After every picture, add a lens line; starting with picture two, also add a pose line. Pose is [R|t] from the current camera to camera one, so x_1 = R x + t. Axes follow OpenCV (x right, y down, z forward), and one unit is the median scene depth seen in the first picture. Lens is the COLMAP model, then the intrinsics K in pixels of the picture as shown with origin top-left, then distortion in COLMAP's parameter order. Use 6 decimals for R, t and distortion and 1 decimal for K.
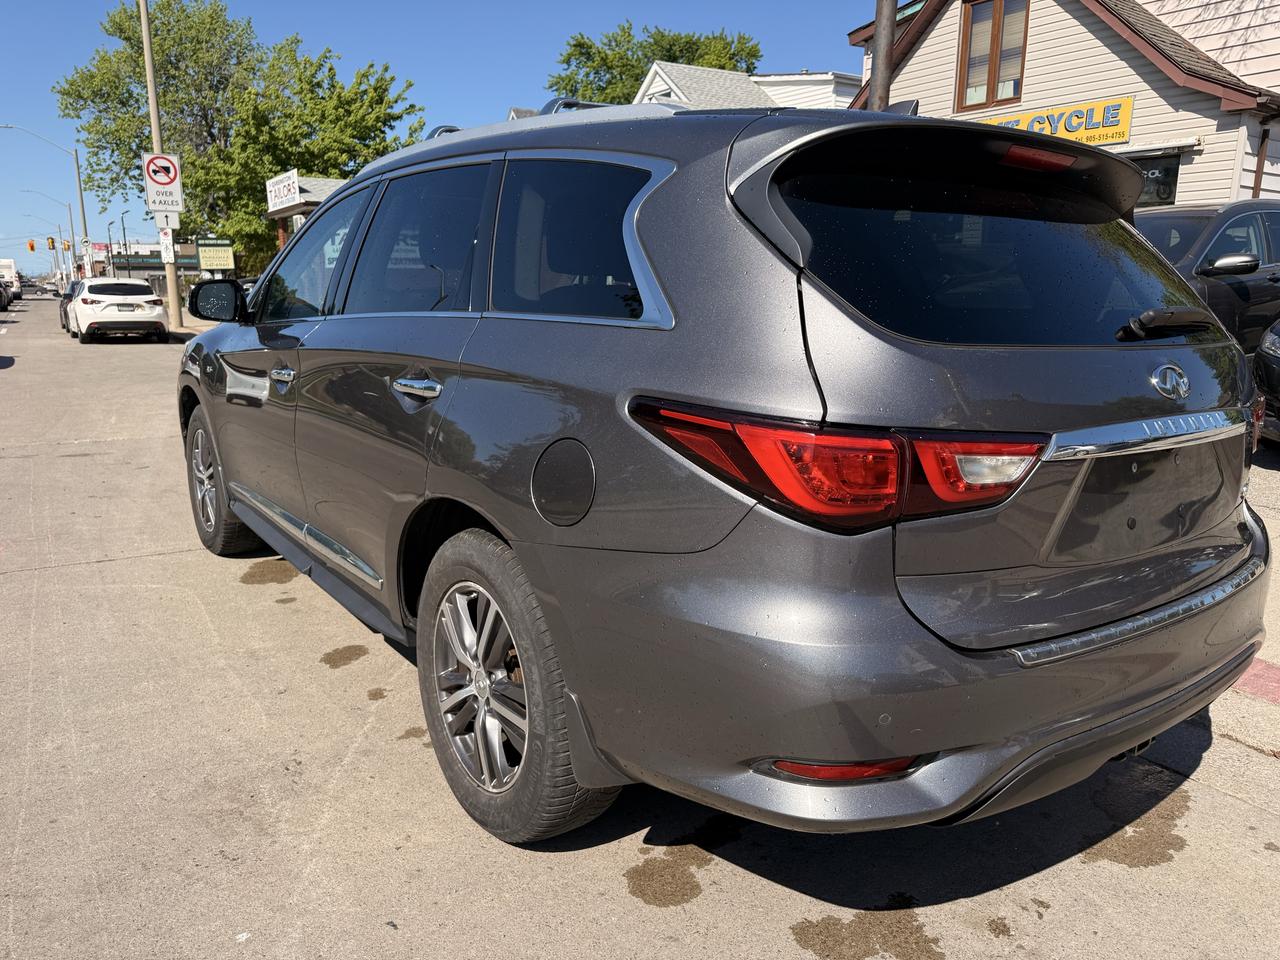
lens RADIAL K [[915.7, 0, 643.7], [0, 915.7, 484.1], [0, 0, 1]] dist [0.021036, -0.024963]
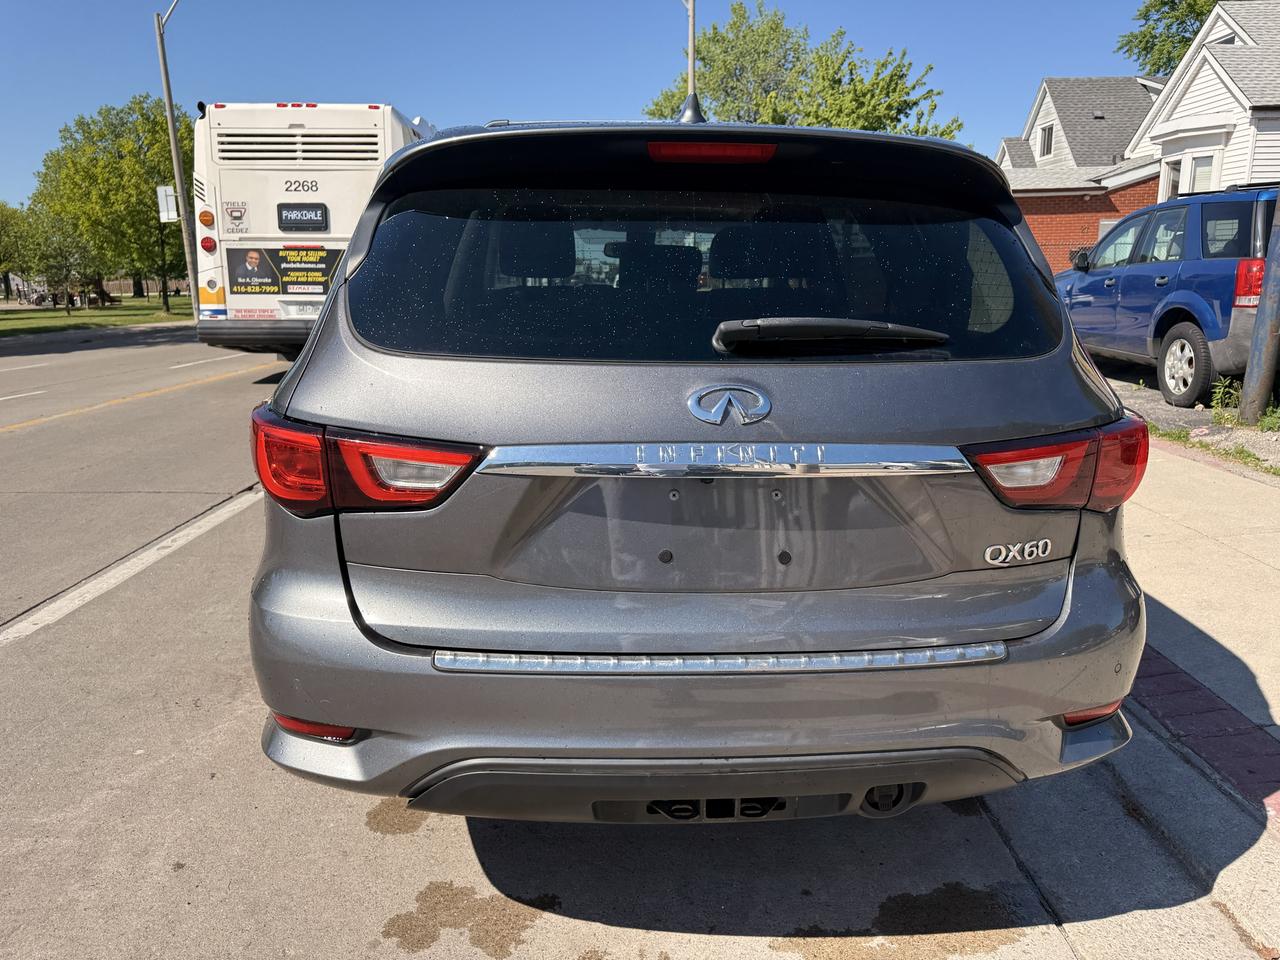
lens RADIAL K [[915.7, 0, 632.4], [0, 915.7, 472.3], [0, 0, 1]] dist [0.021036, -0.024963]
pose [[0.834538, 0.104434, -0.540962, 0.564799], [-0.103380, 0.994113, 0.032431, -0.037836], [0.541164, 0.028860, 0.840422, 0.126578]]
